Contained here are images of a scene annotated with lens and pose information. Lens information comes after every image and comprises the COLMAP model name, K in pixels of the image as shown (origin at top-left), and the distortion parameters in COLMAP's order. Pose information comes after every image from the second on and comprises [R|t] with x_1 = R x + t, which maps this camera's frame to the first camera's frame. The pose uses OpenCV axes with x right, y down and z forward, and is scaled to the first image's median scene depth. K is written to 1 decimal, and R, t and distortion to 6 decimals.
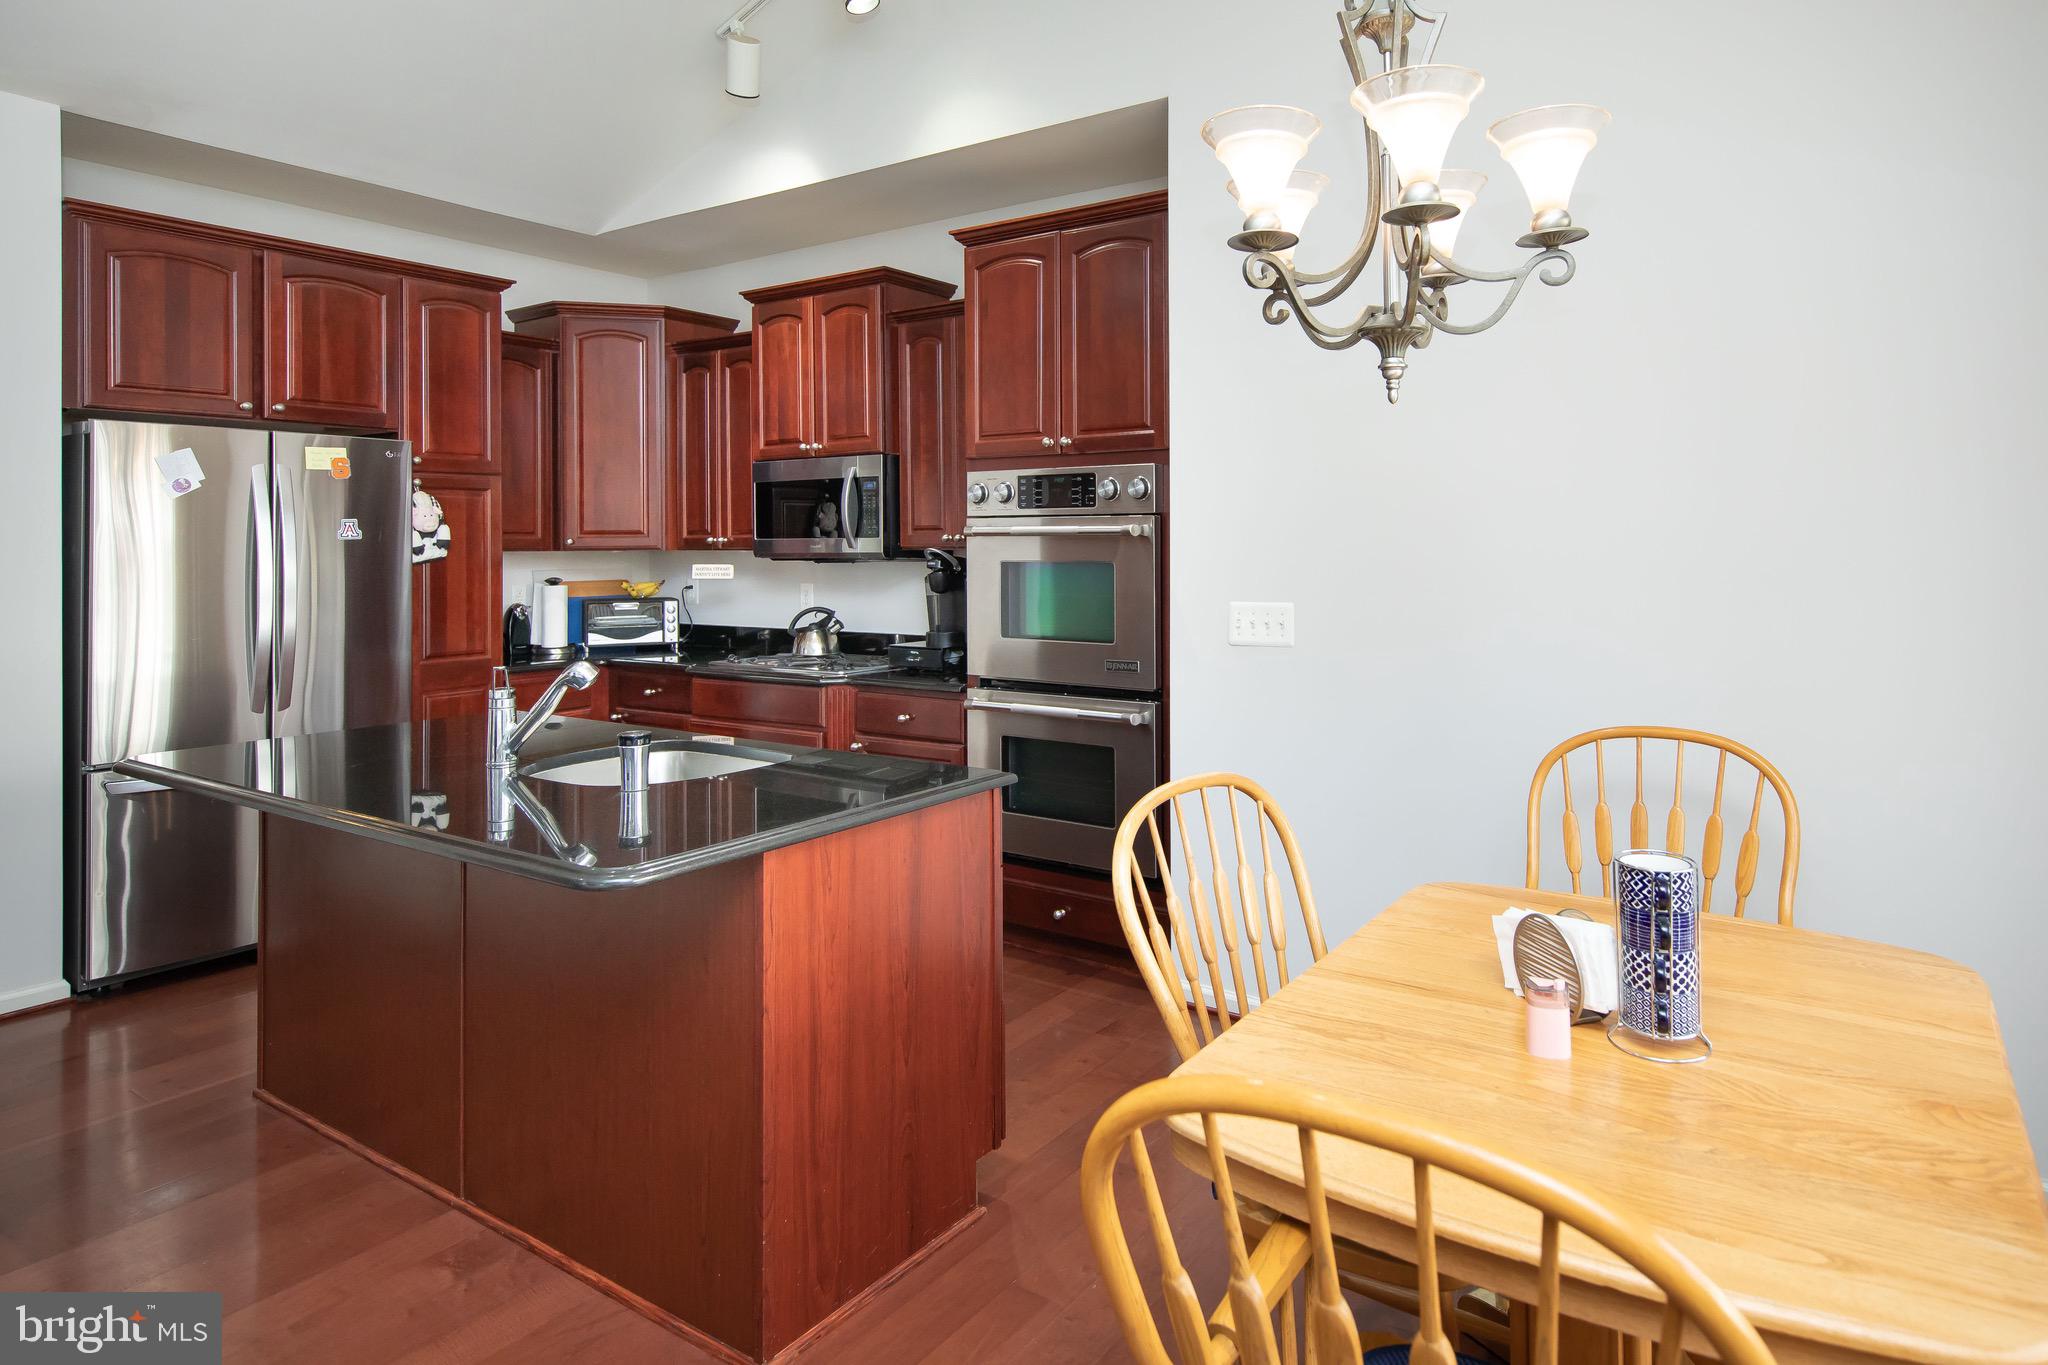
lens RADIAL K [[1137.9, 0, 1137.2], [0, 1137.9, 532.4], [0, 0, 1]] dist [0.003328, -0.008111]
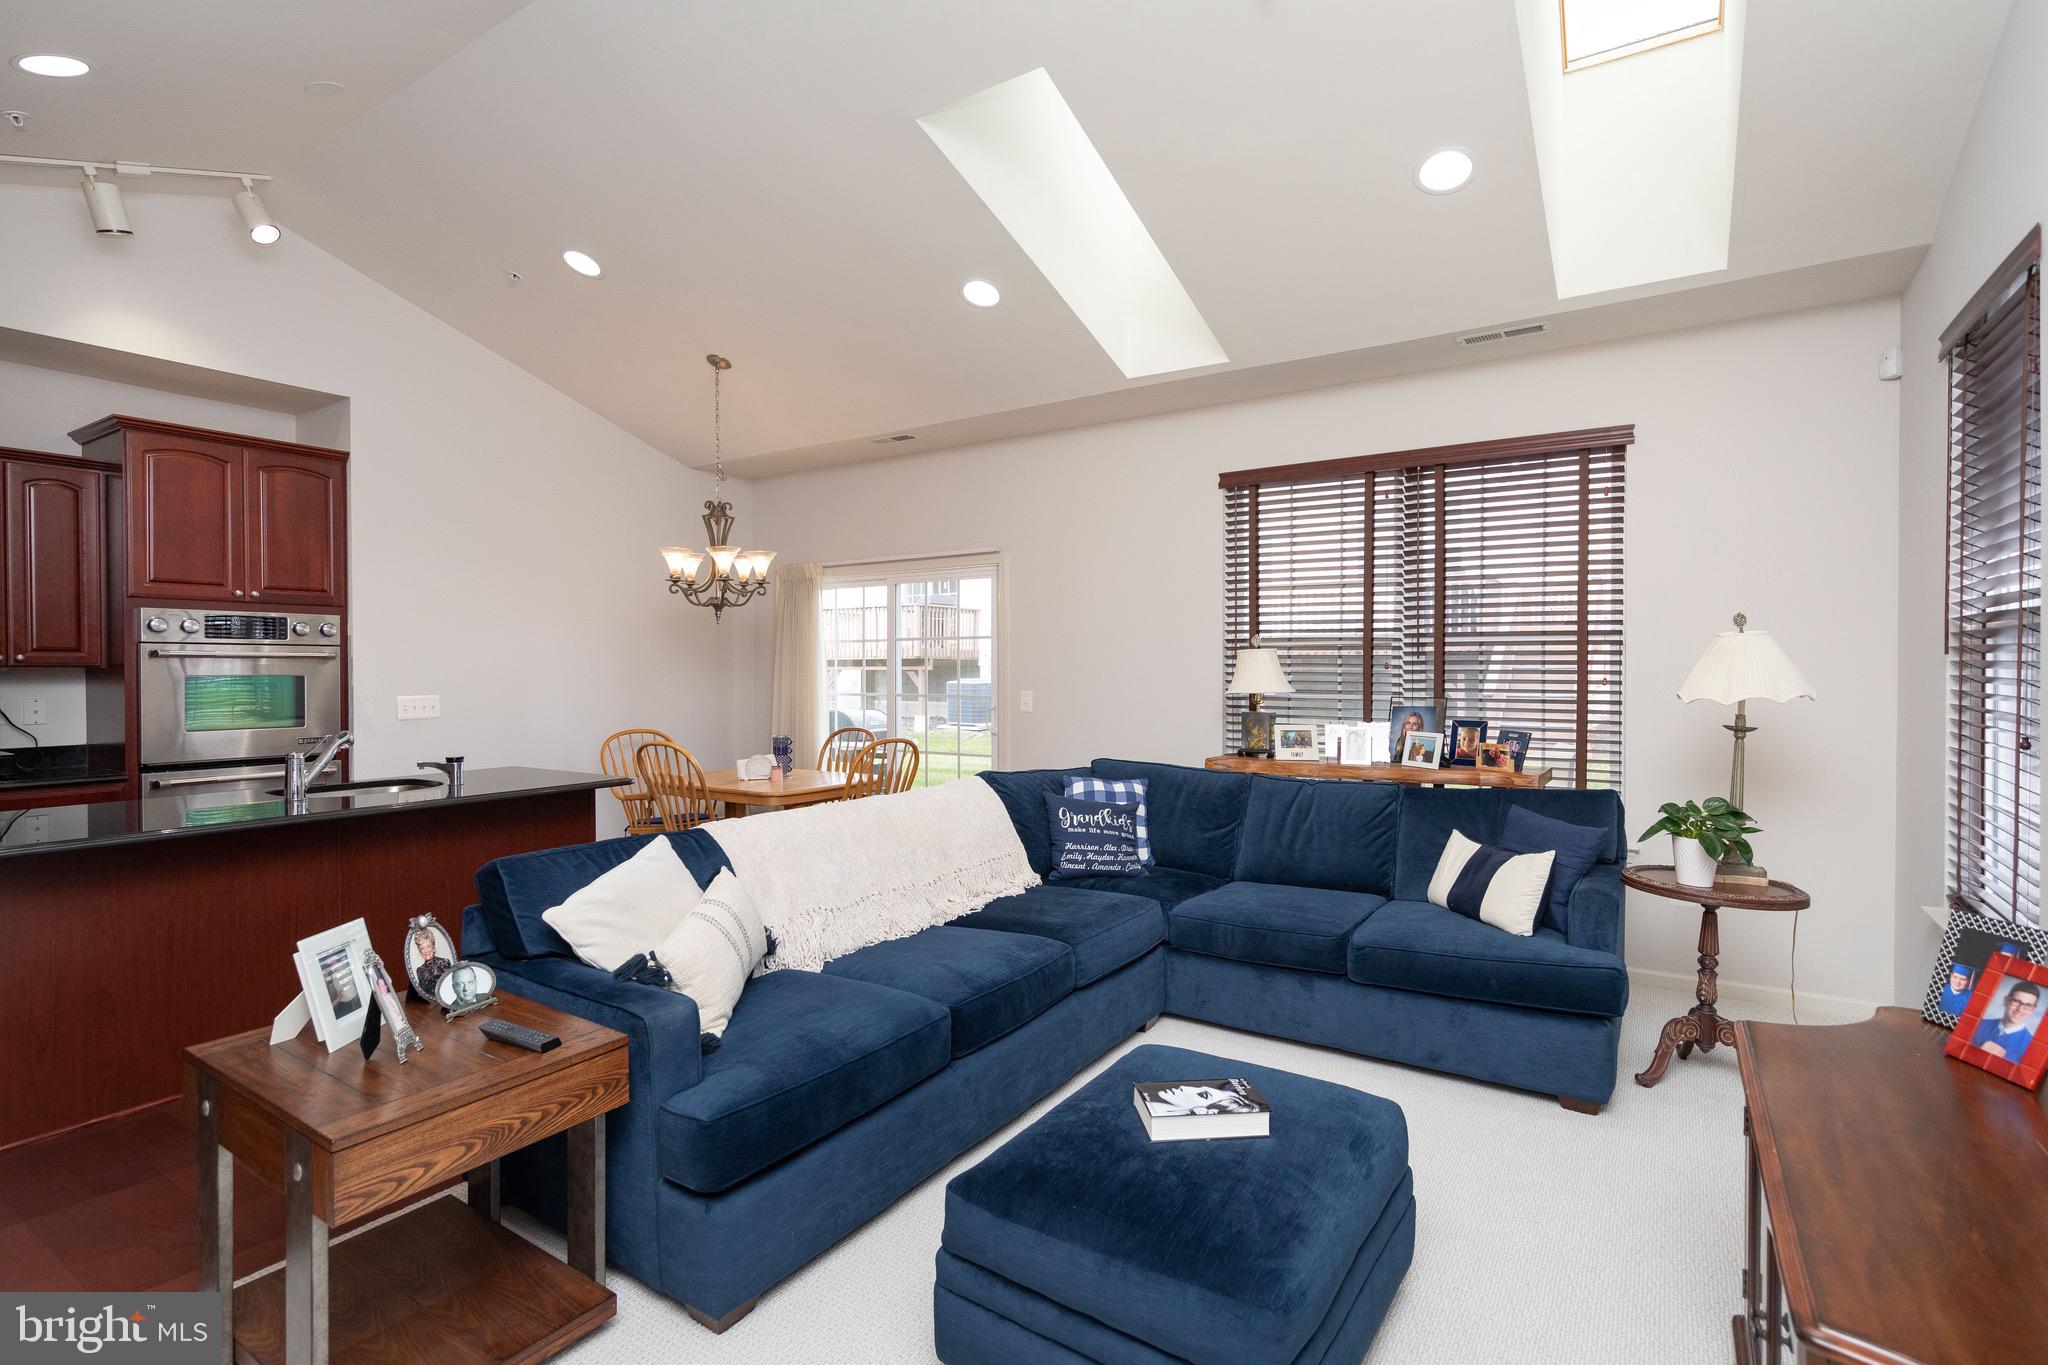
lens RADIAL K [[970.9, 0, 1014.8], [0, 970.9, 666.7], [0, 0, 1]] dist [0.013258, -0.000795]
pose [[0.021352, 0.007603, 0.999743, -1.099861], [-0.009914, 0.999924, -0.007393, 0.011760], [-0.999723, -0.009753, 0.021426, -0.009830]]
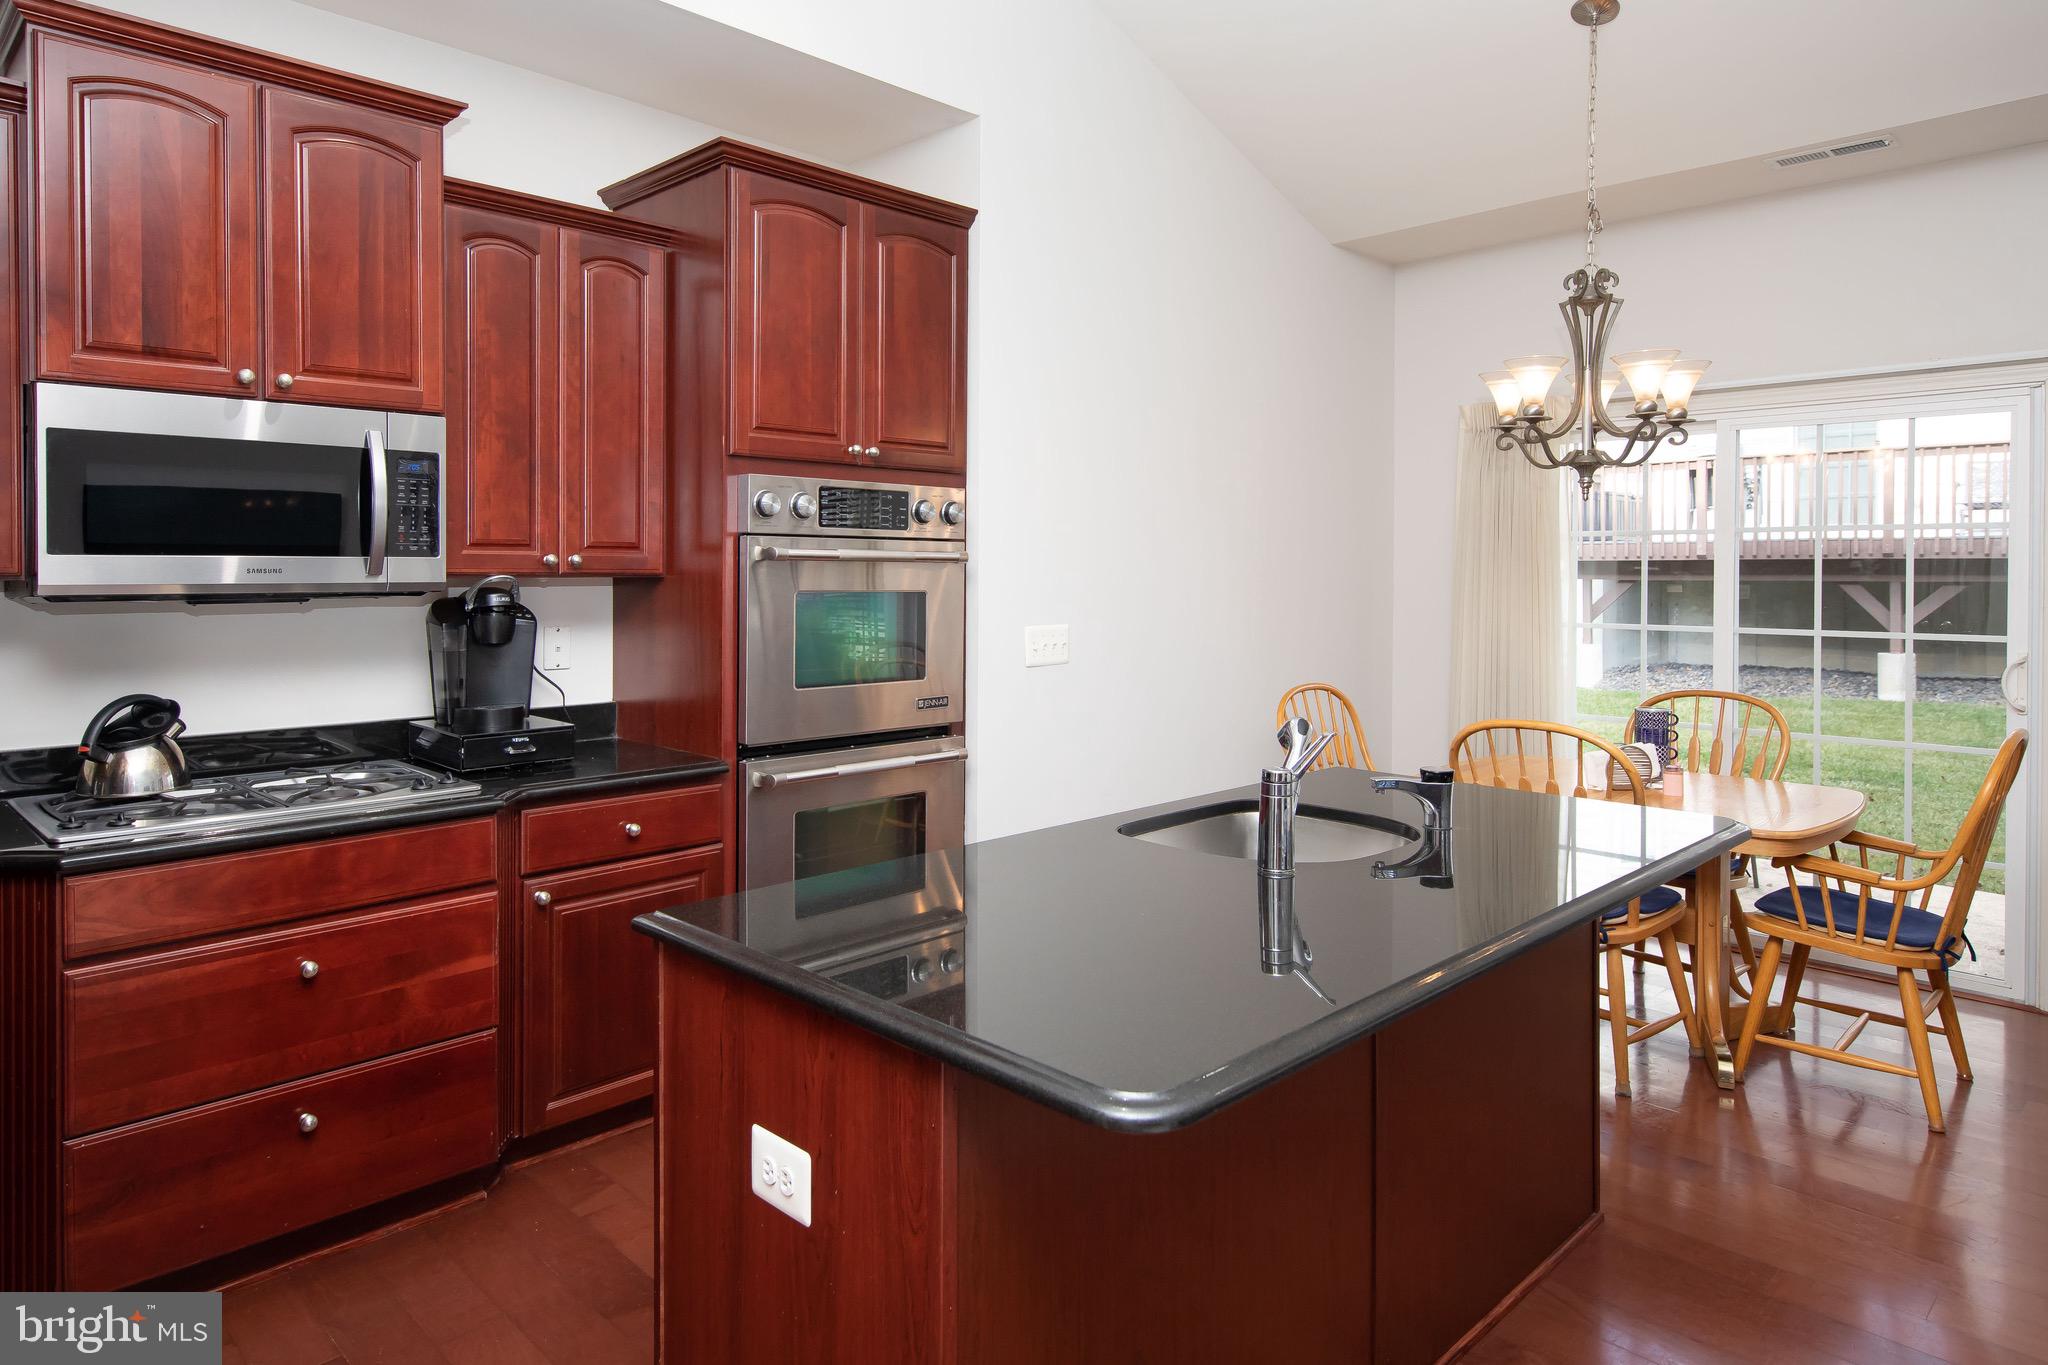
lens RADIAL K [[1277.7, 0, 970.6], [0, 1277.7, 583.3], [0, 0, 1]] dist [0.018025, -0.003924]
pose [[0.233466, -0.006836, 0.972341, -0.827273], [-0.017091, 0.999792, 0.011133, 0.006157], [-0.972215, -0.019217, 0.233301, 0.589216]]
